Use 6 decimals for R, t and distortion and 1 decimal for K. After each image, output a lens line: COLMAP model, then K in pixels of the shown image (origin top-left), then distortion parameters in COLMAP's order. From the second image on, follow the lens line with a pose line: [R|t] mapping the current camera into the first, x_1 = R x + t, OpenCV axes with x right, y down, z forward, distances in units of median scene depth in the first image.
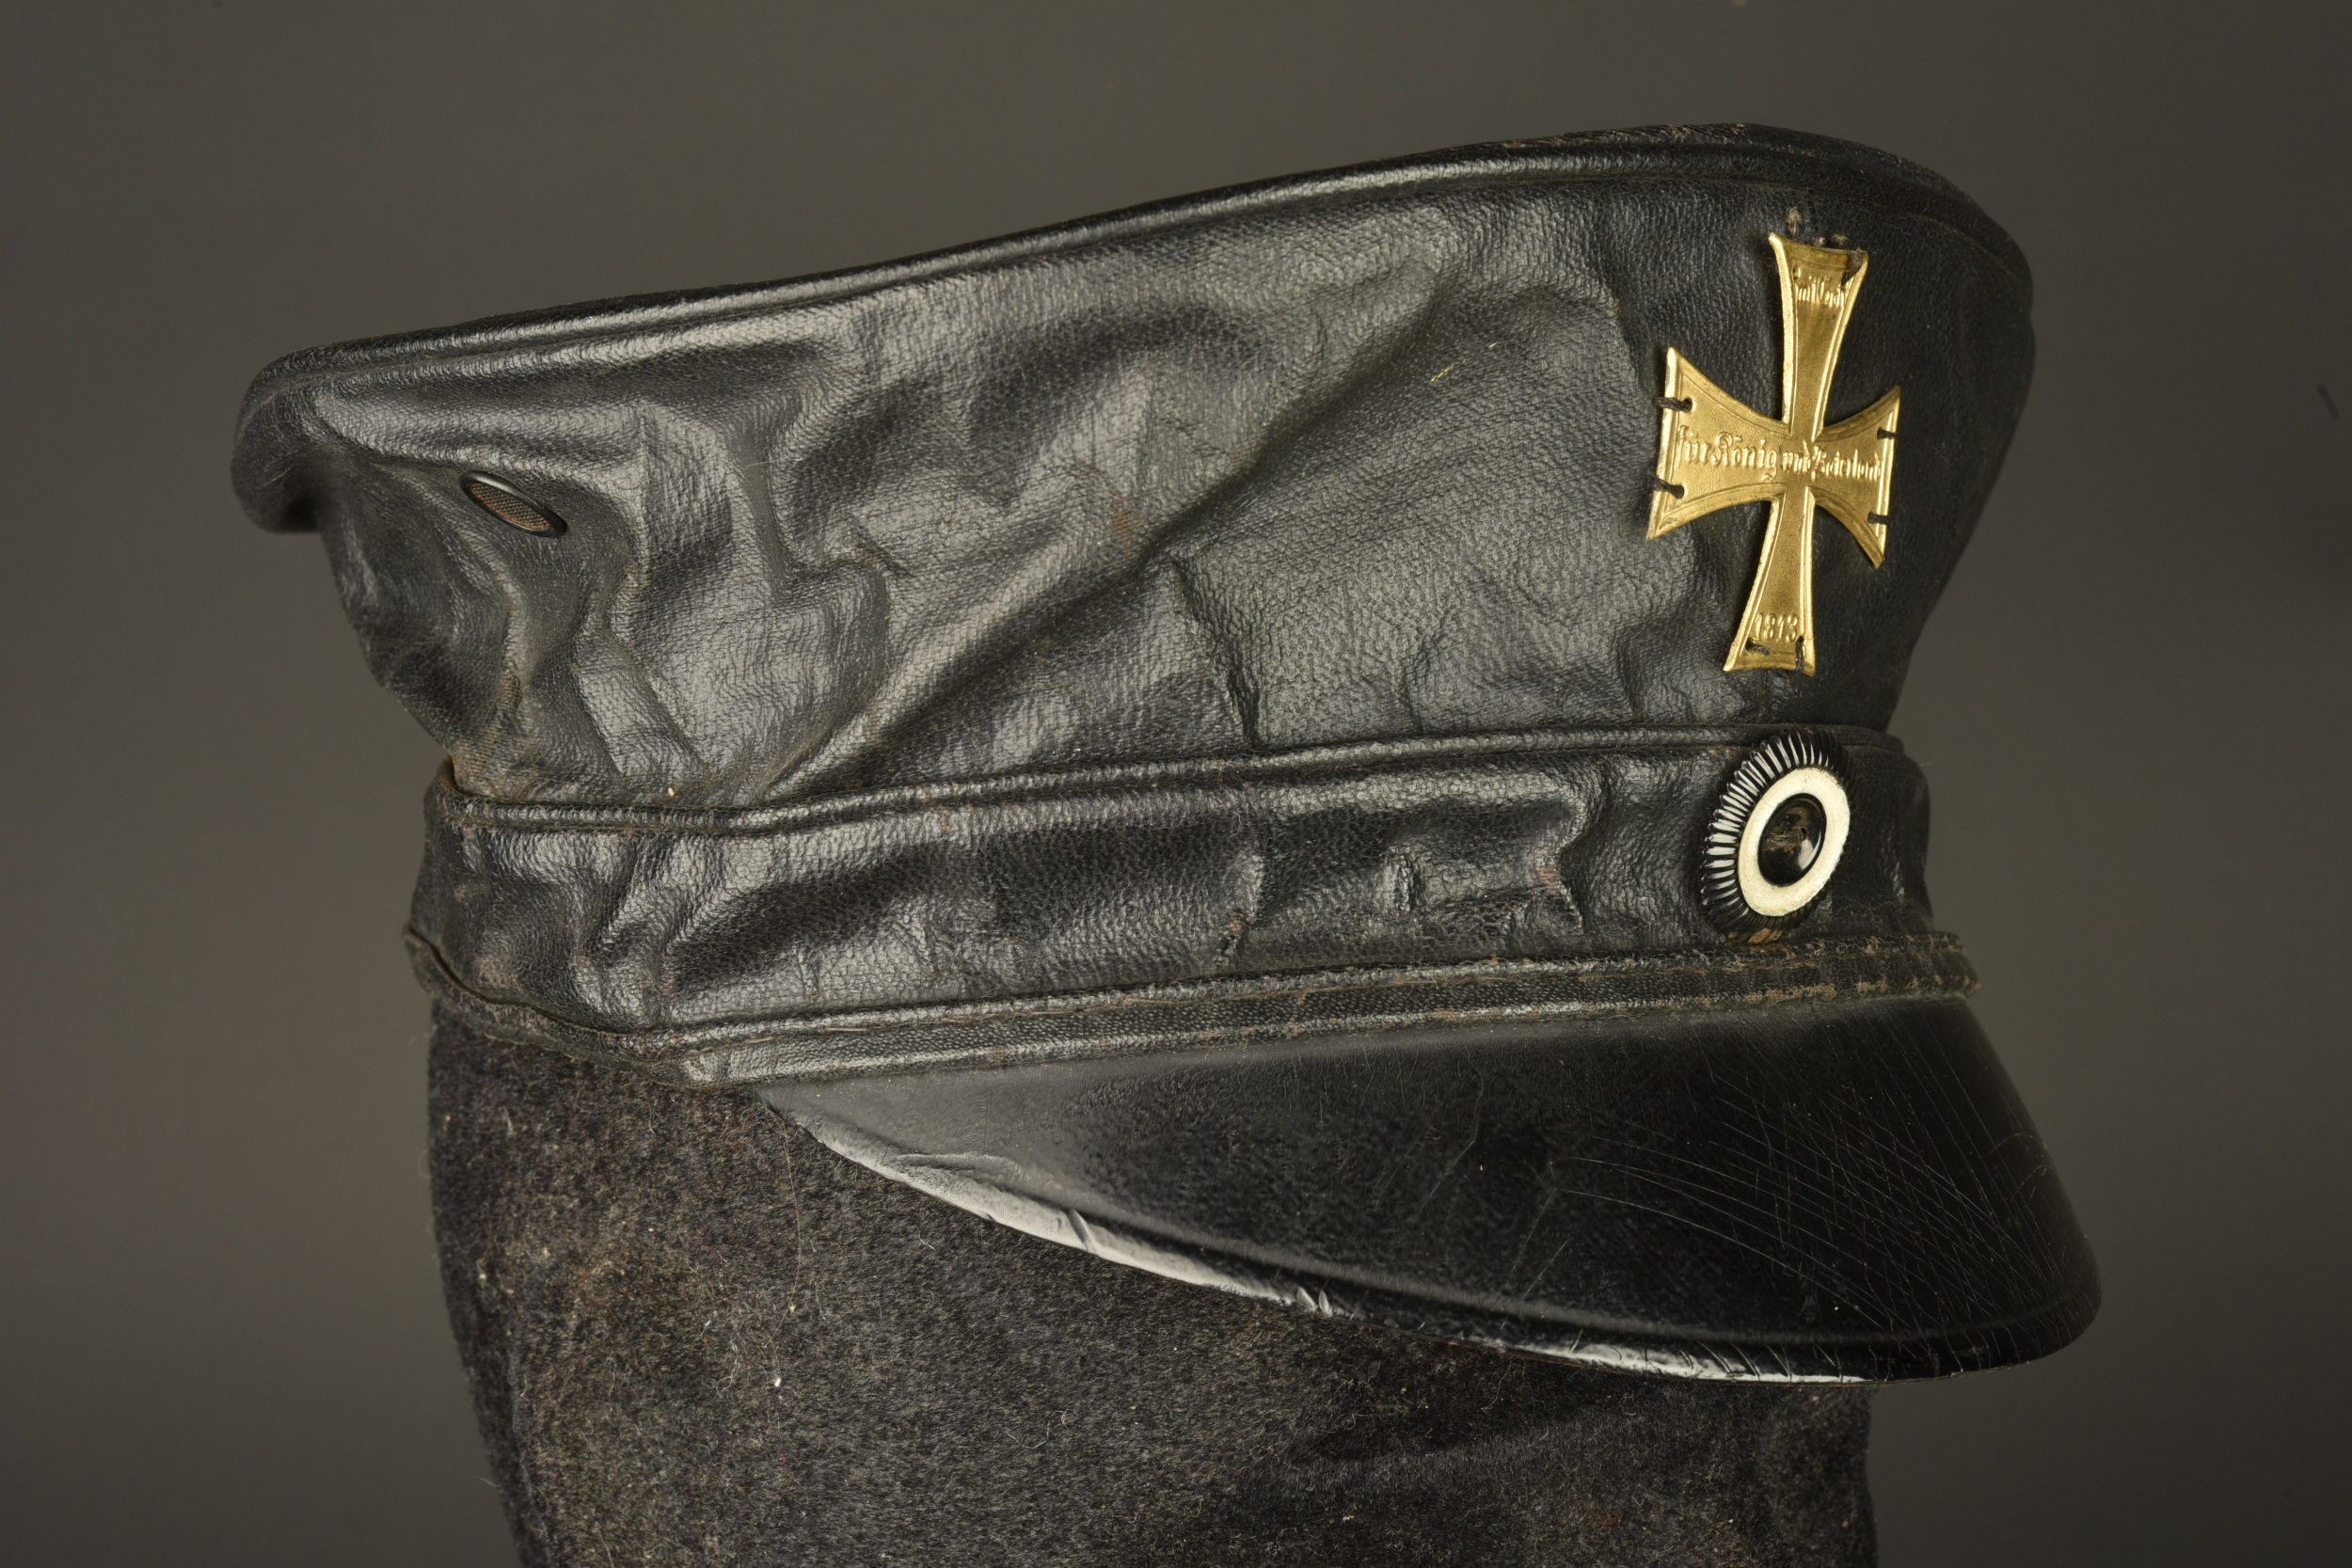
lens RADIAL K [[4071.9, 0, 1186.6], [0, 4071.9, 780.7], [0, 0, 1]] dist [0.039091, 0.000000]
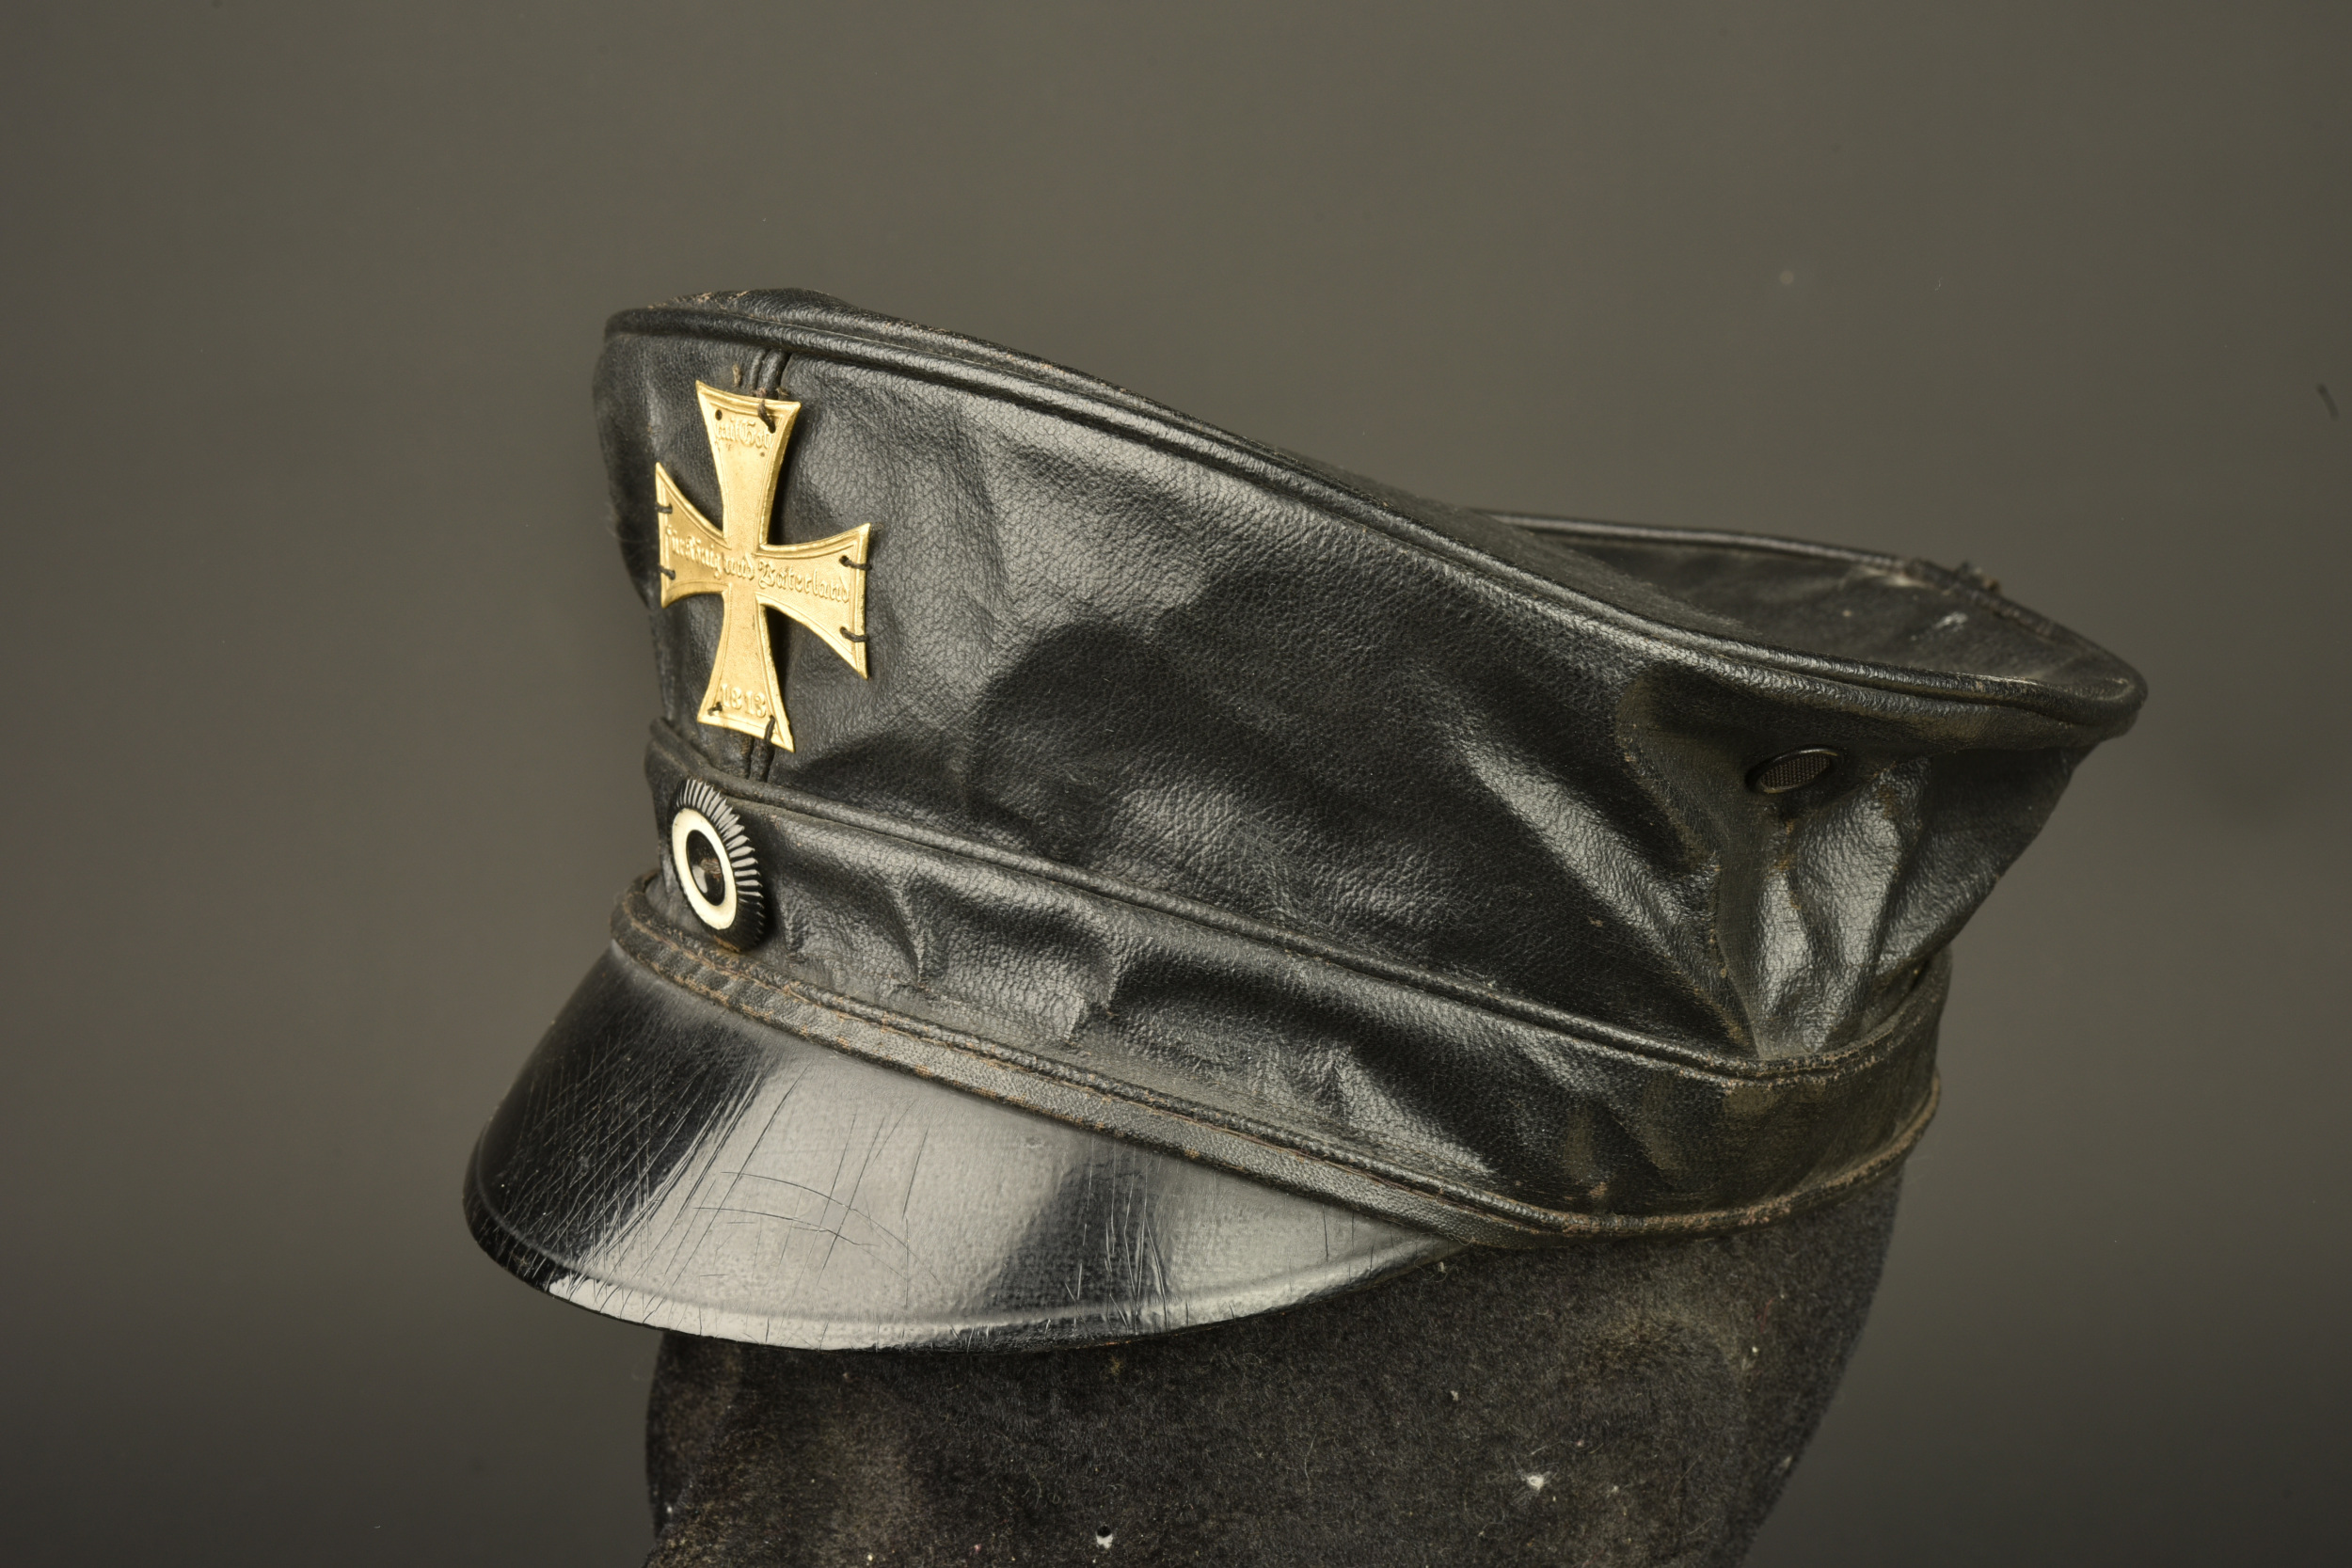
lens RADIAL K [[4071.9, 0, 1175.1], [0, 4071.9, 806.4], [0, 0, 1]] dist [0.039091, 0.000000]
pose [[-0.107333, 0.146140, -0.983424, 1.358806], [-0.136937, 0.977538, 0.160211, -0.223332], [0.984748, 0.151863, -0.084910, 1.246708]]
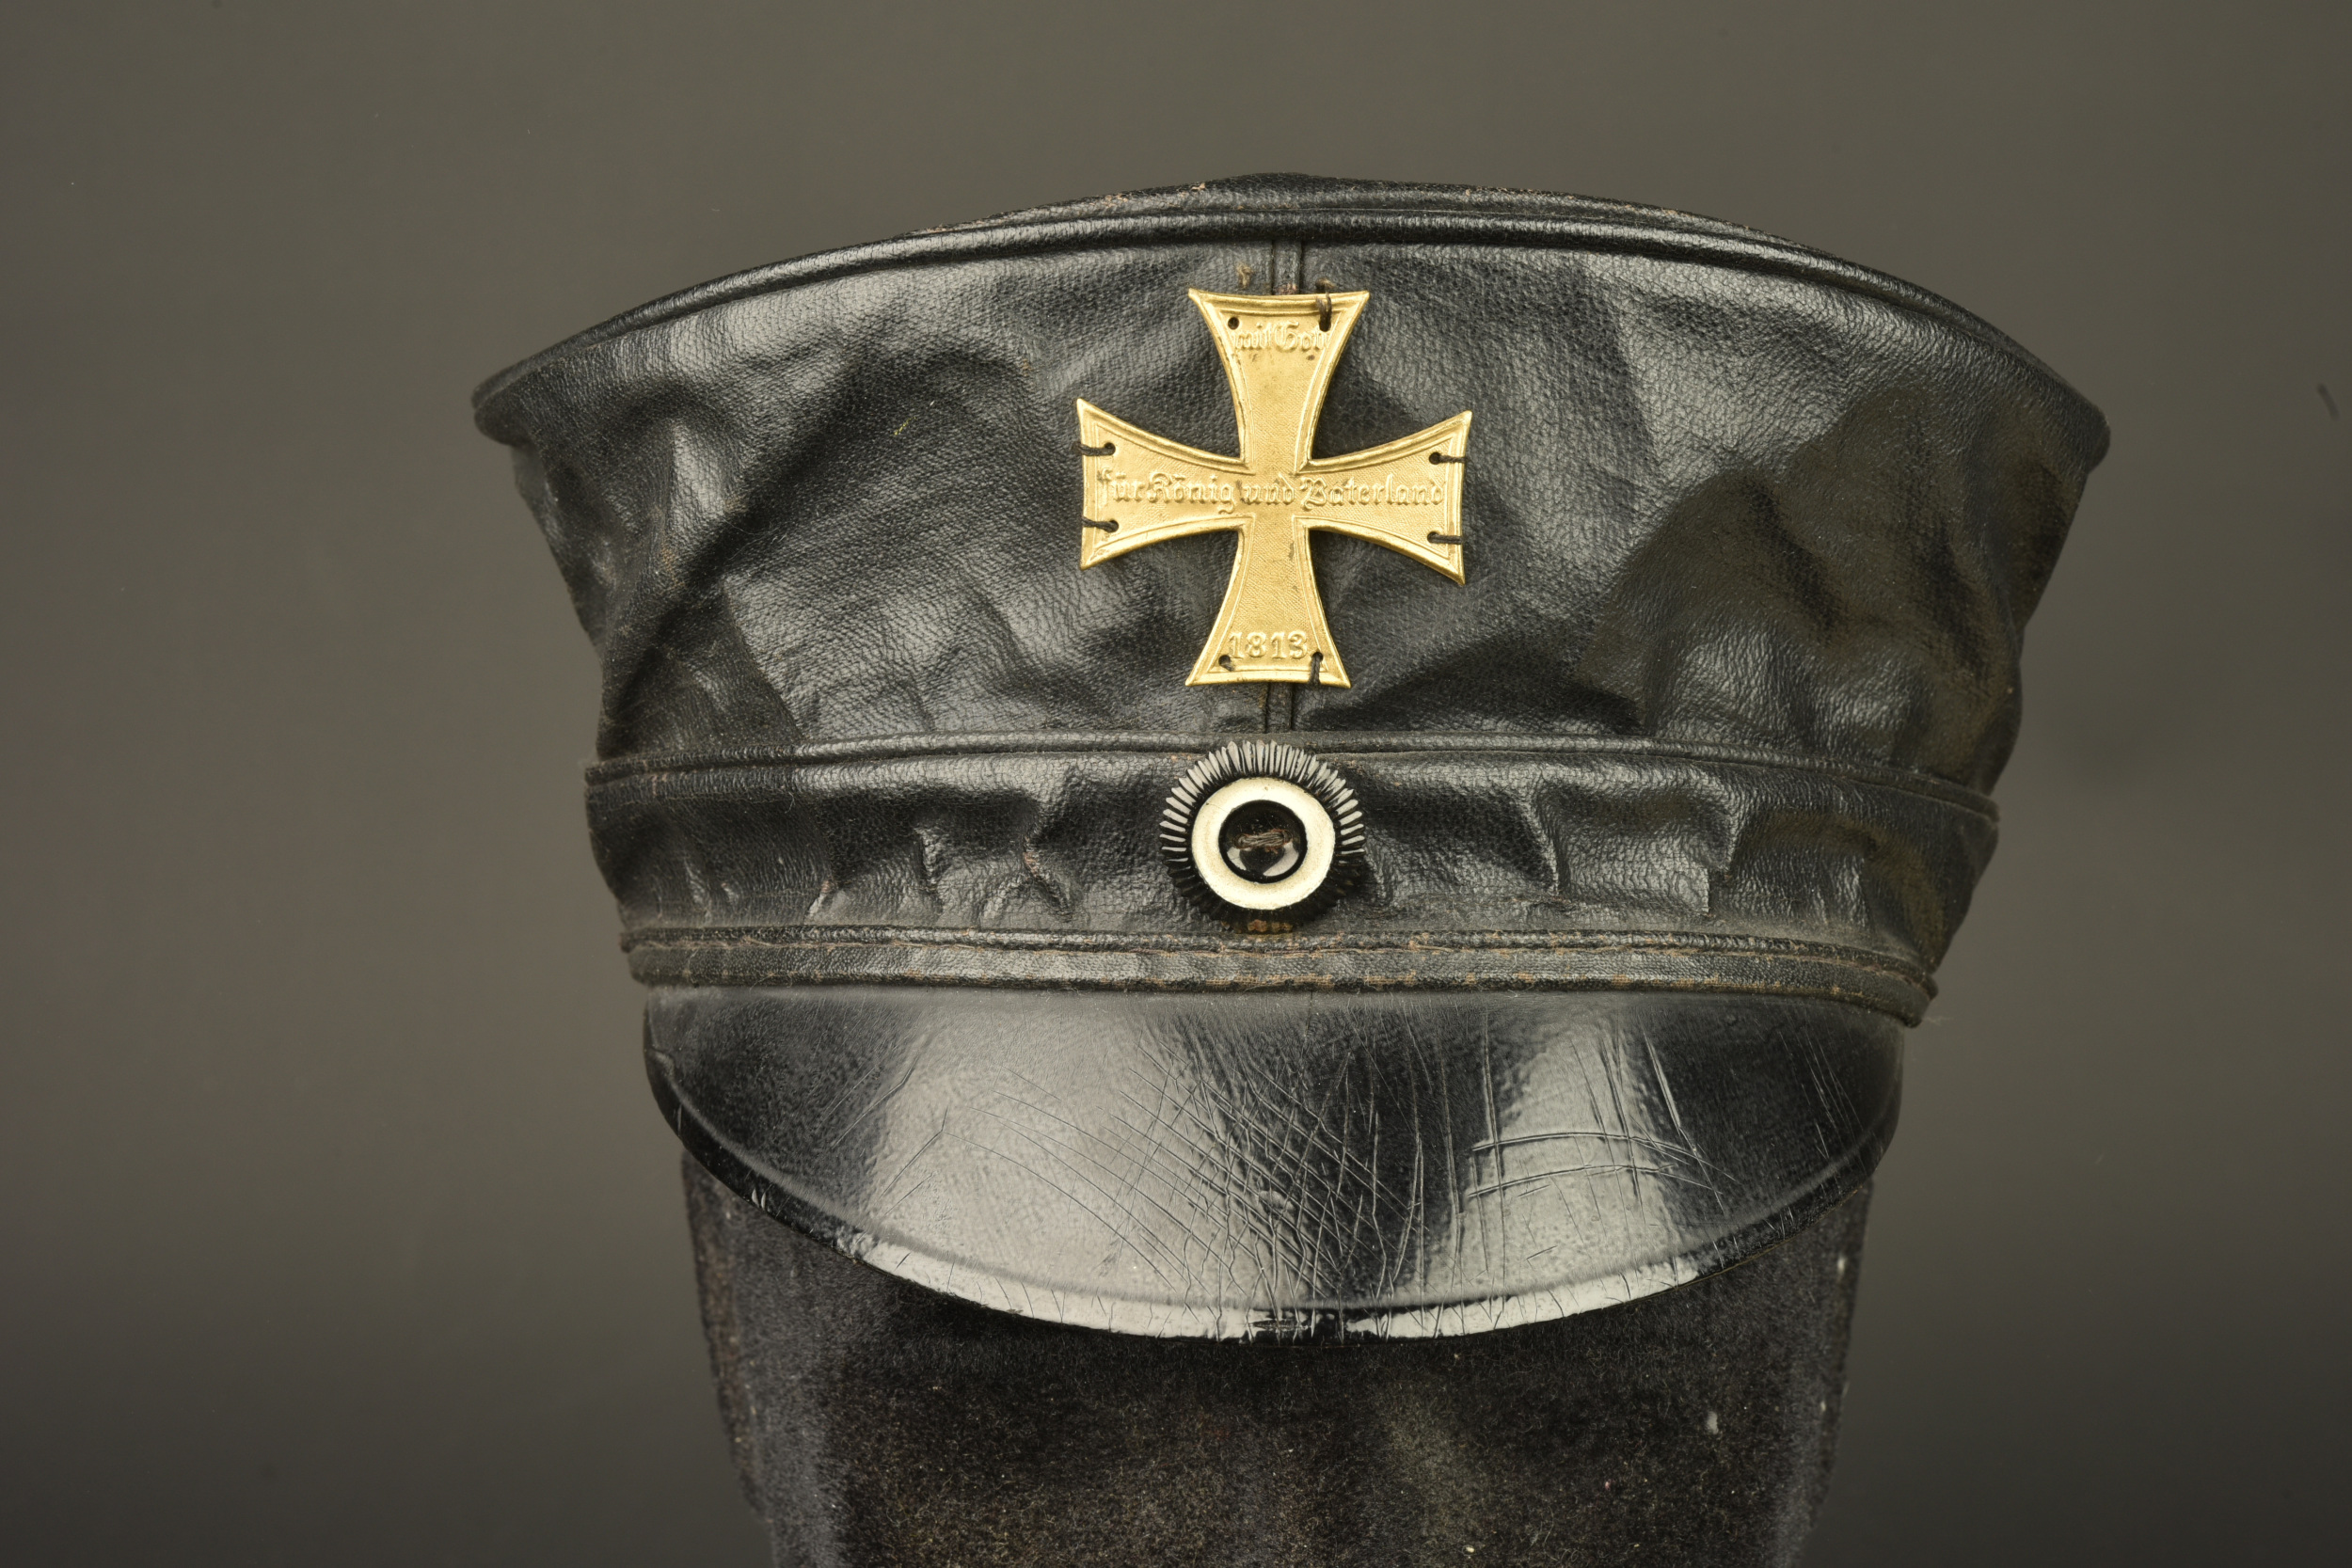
lens RADIAL K [[4071.9, 0, 1173.9], [0, 4071.9, 781.2], [0, 0, 1]] dist [0.039091, 0.000000]
pose [[0.722262, 0.055581, -0.689383, 0.882520], [-0.011136, 0.997571, 0.068761, -0.076106], [0.691530, -0.041987, 0.721126, 0.198651]]
